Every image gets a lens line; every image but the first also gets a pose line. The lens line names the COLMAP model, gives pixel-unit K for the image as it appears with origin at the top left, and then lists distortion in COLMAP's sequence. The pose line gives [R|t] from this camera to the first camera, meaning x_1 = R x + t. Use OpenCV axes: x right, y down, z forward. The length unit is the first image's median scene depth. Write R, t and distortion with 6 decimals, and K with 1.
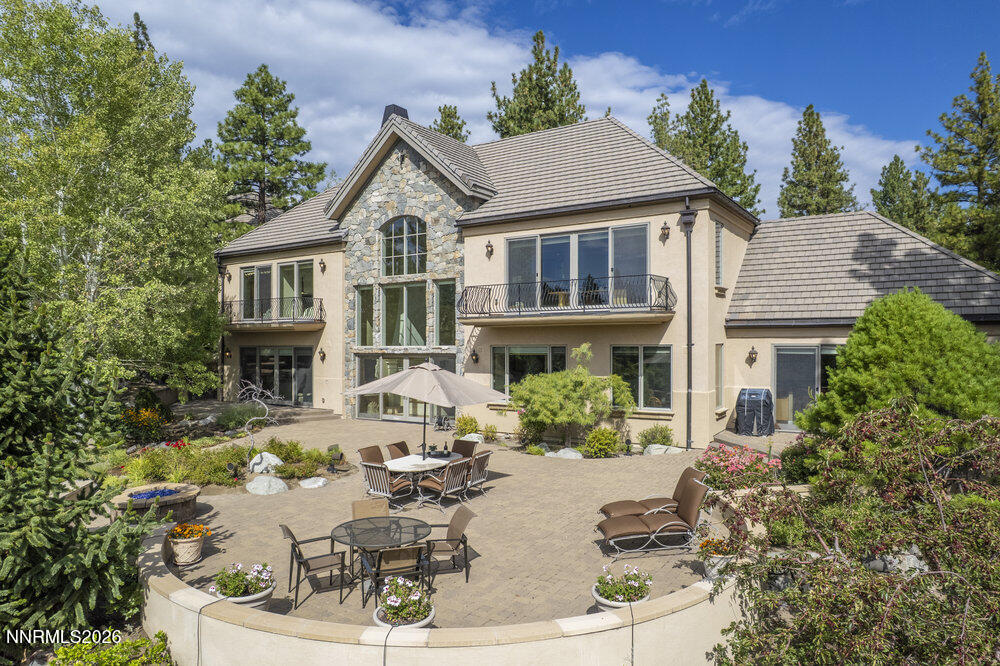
lens RADIAL K [[623.8, 0, 500.9], [0, 623.8, 356.8], [0, 0, 1]] dist [-0.021356, 0.000527]
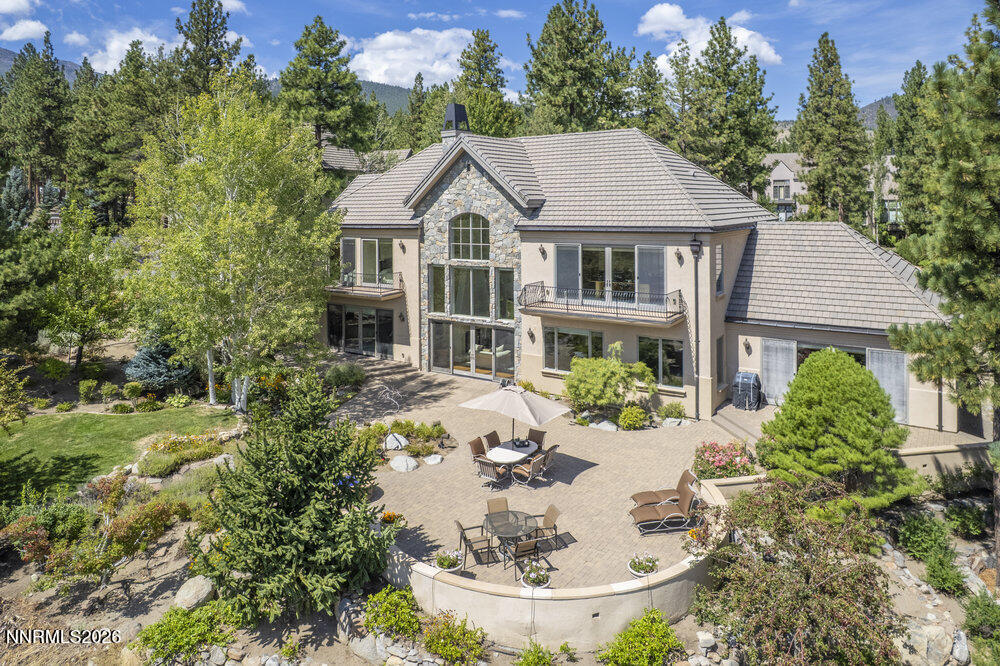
lens RADIAL K [[658.0, 0, 496.9], [0, 658.0, 215.9], [0, 0, 1]] dist [-0.009607, -0.002015]
pose [[0.999293, -0.009169, -0.036458, -0.060599], [0.008960, 0.999942, -0.005909, -0.239669], [0.036510, 0.005578, 0.999318, -0.361895]]
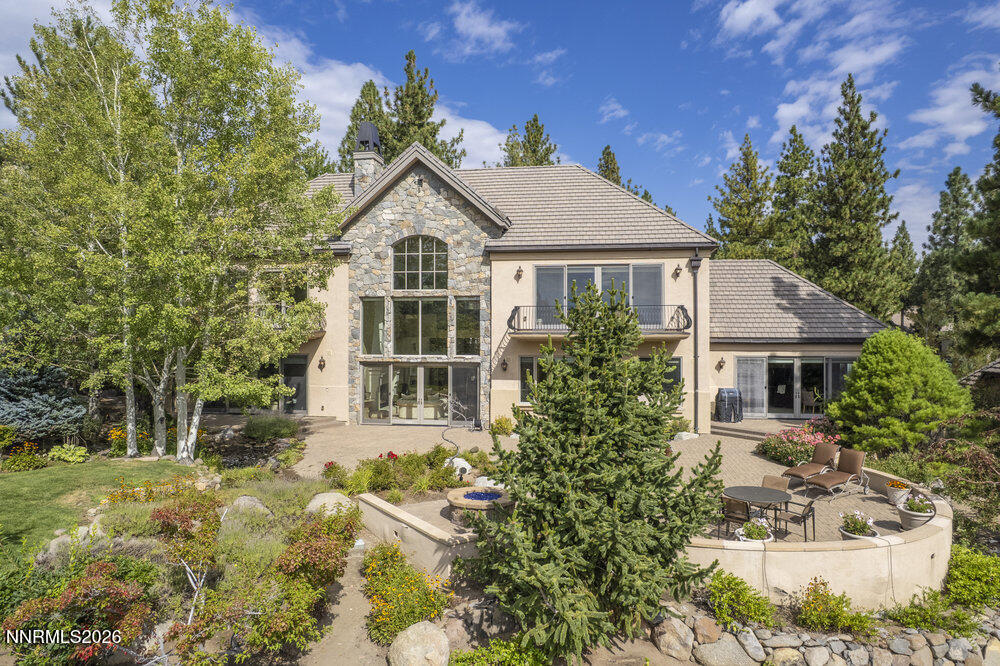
lens RADIAL K [[637.9, 0, 480.6], [0, 637.9, 332.5], [0, 0, 1]] dist [-0.002423, 0.001073]
pose [[0.915335, 0.009550, 0.402581, -0.572903], [0.001975, 0.999600, -0.028203, -0.028376], [-0.402689, 0.026610, 0.914950, -0.063651]]
